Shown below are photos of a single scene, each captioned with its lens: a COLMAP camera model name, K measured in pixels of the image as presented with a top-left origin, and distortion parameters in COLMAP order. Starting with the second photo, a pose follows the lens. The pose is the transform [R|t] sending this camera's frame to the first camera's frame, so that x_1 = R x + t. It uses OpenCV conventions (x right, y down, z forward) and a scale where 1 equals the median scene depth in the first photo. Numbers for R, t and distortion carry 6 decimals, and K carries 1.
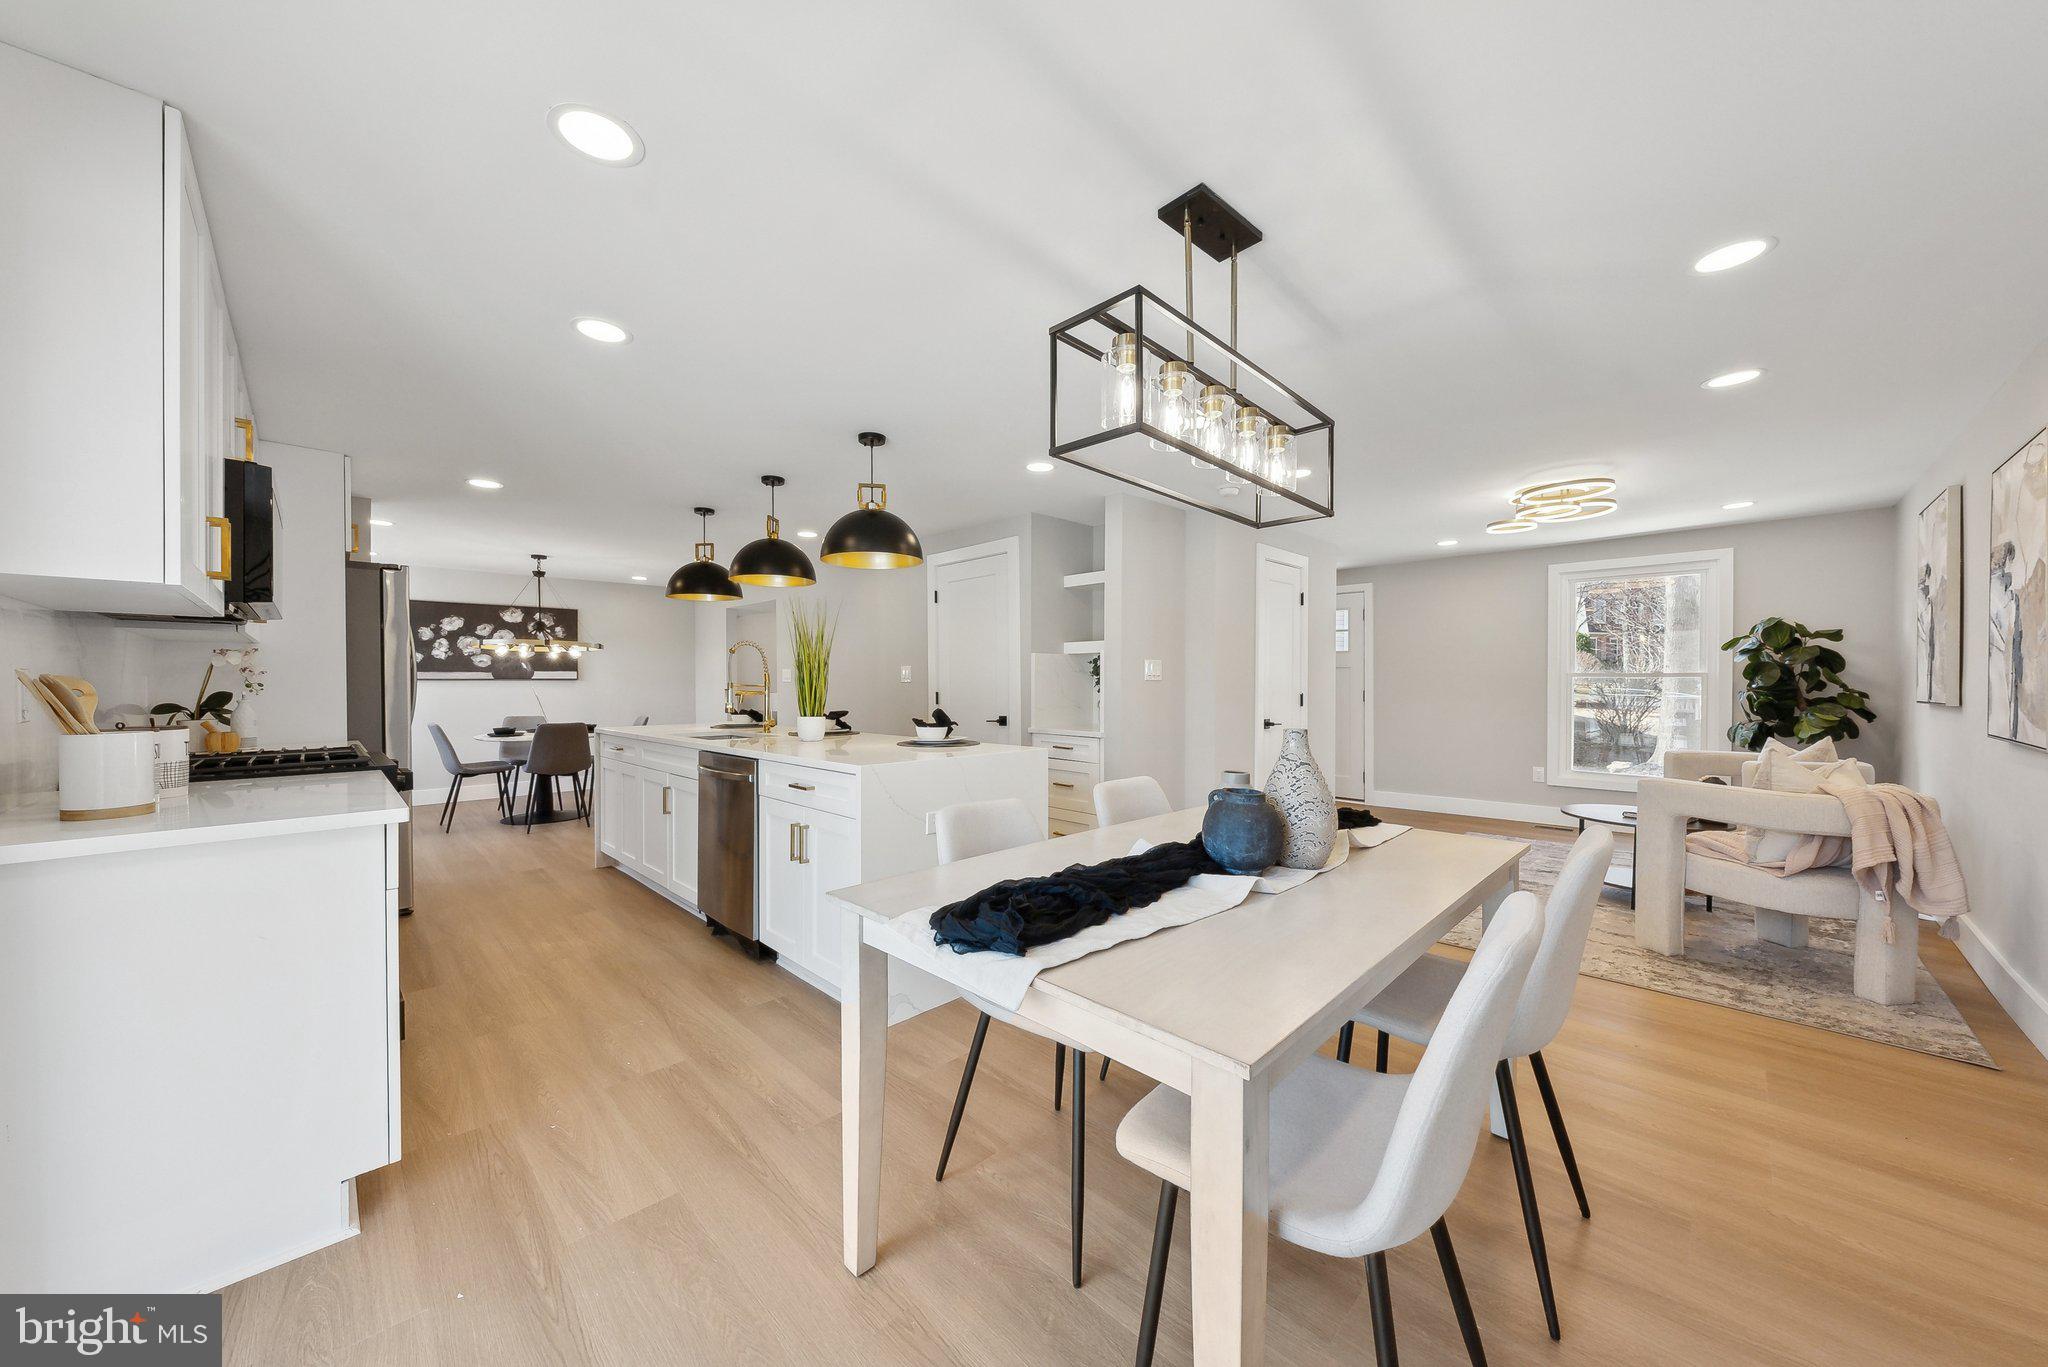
lens RADIAL K [[714.7, 0, 1018.3], [0, 714.7, 688.0], [0, 0, 1]] dist [-0.001354, 0.000034]
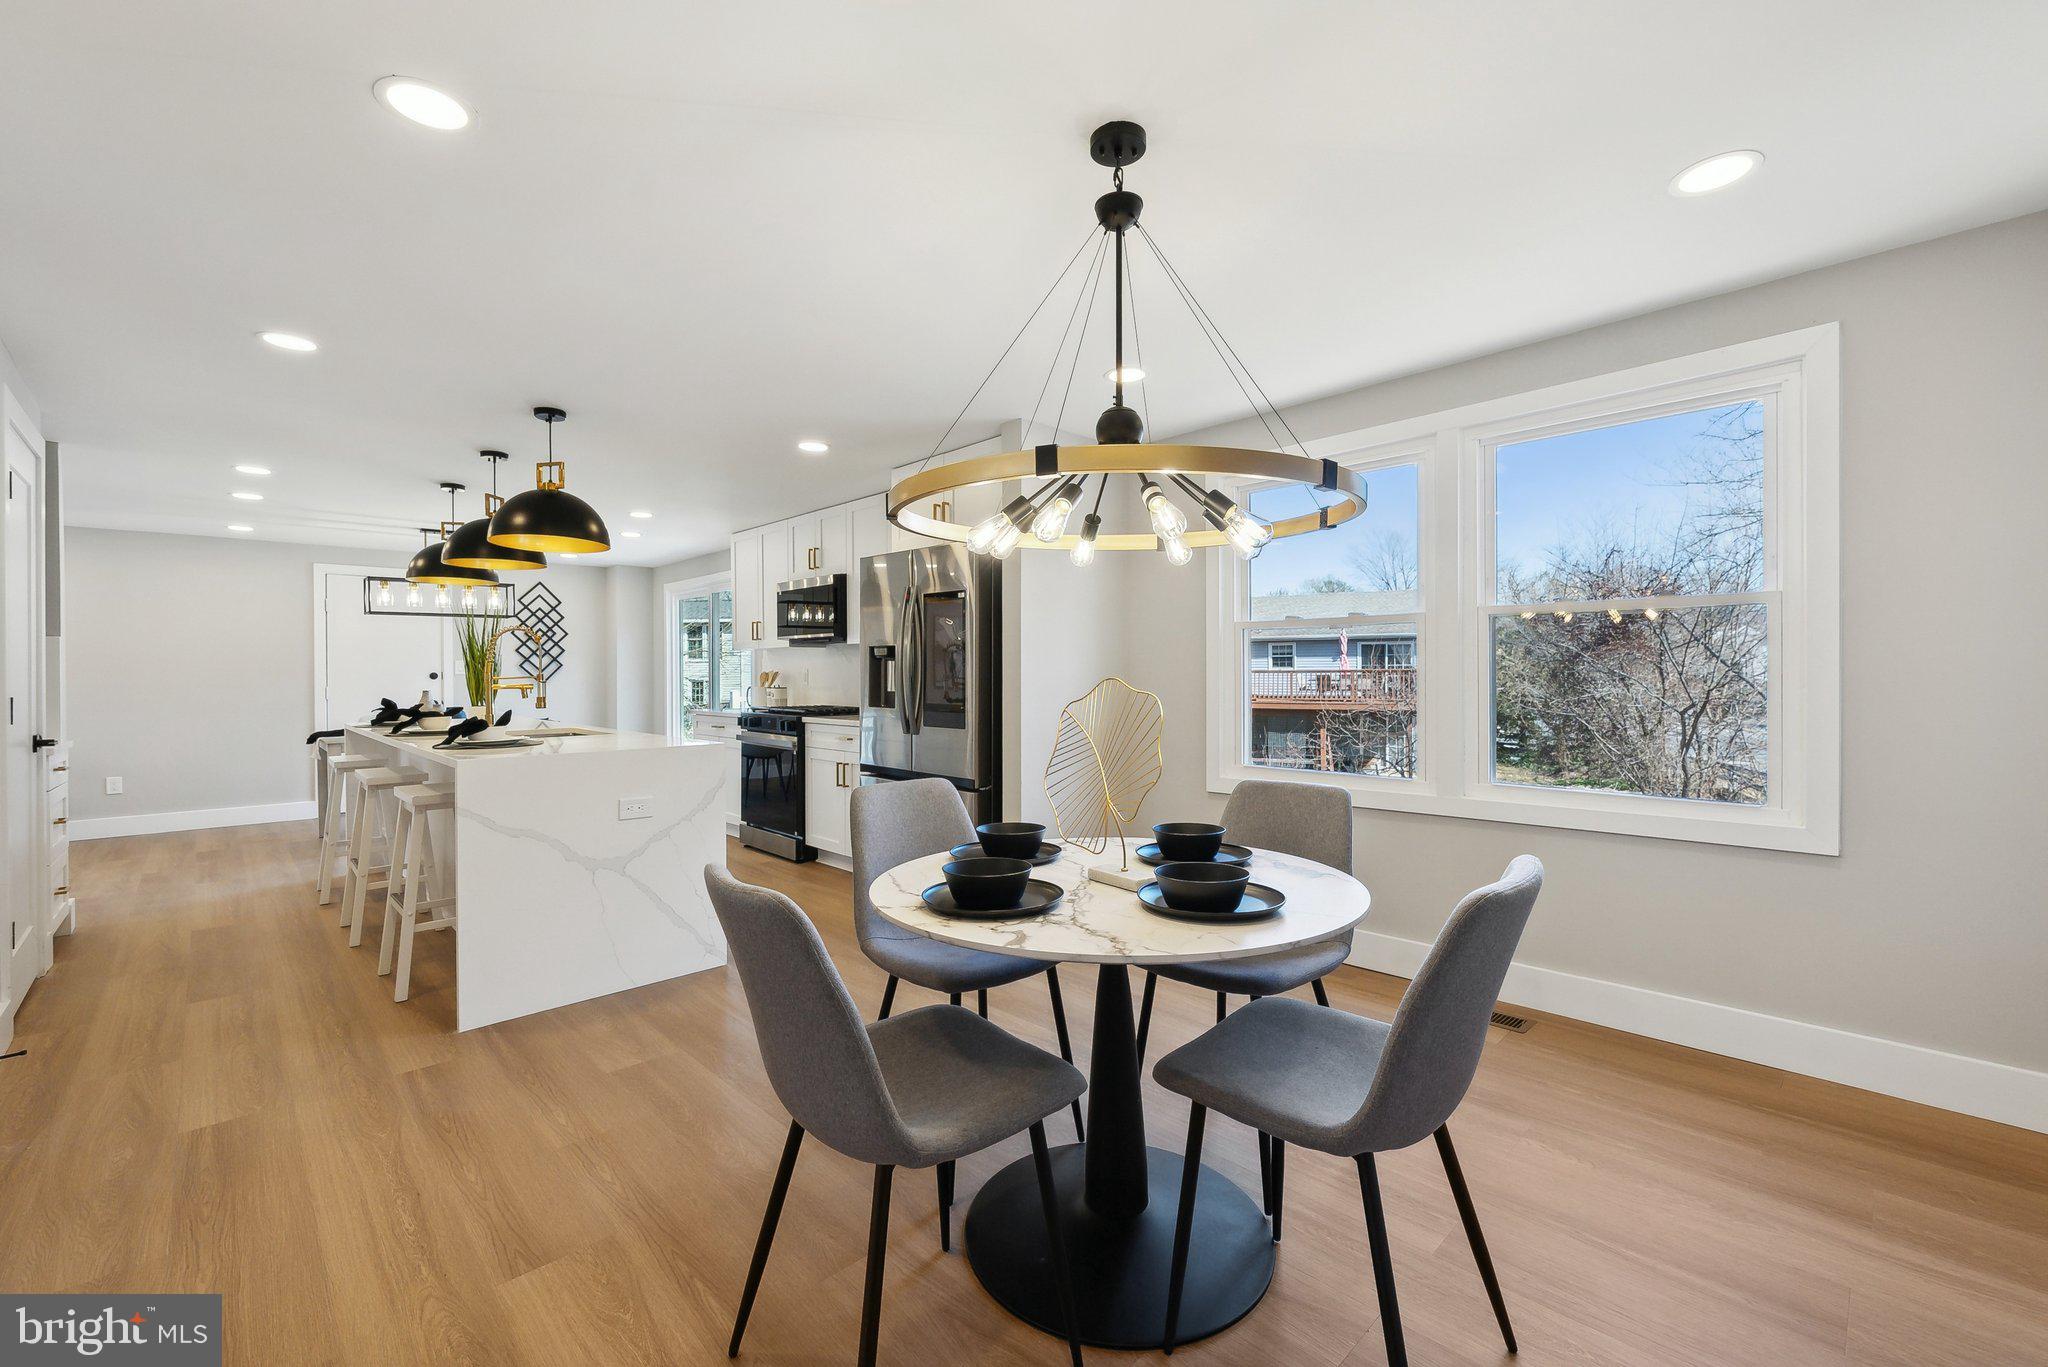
lens RADIAL K [[842.2, 0, 1017.7], [0, 842.2, 677.8], [0, 0, 1]] dist [-0.001610, -0.000122]
pose [[-0.999888, 0.006259, 0.013602, -0.924625], [0.006406, 0.999921, 0.010820, -0.007760], [-0.013533, 0.010906, -0.999849, 1.864114]]
